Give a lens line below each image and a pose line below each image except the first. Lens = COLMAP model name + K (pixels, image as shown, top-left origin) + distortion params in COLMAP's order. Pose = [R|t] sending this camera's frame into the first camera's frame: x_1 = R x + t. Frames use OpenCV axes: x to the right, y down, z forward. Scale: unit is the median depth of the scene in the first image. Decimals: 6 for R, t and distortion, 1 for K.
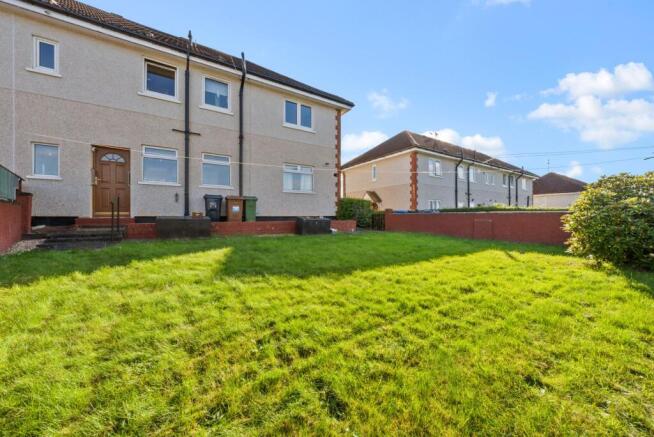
lens RADIAL K [[226.5, 0, 327.2], [0, 226.5, 216.8], [0, 0, 1]] dist [-0.000265, -0.000054]
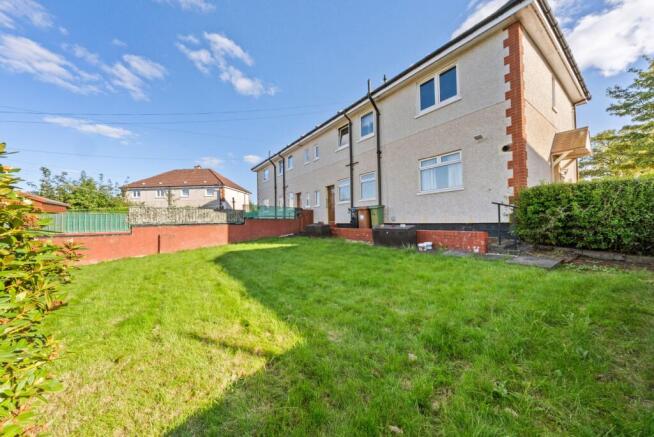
lens RADIAL K [[226.5, 0, 325.2], [0, 226.5, 220.0], [0, 0, 1]] dist [-0.000265, -0.000054]
pose [[0.046770, -0.011959, -0.998834, 0.628728], [-0.006246, 0.999905, -0.012264, -0.003641], [0.998886, 0.006812, 0.046691, 0.612315]]
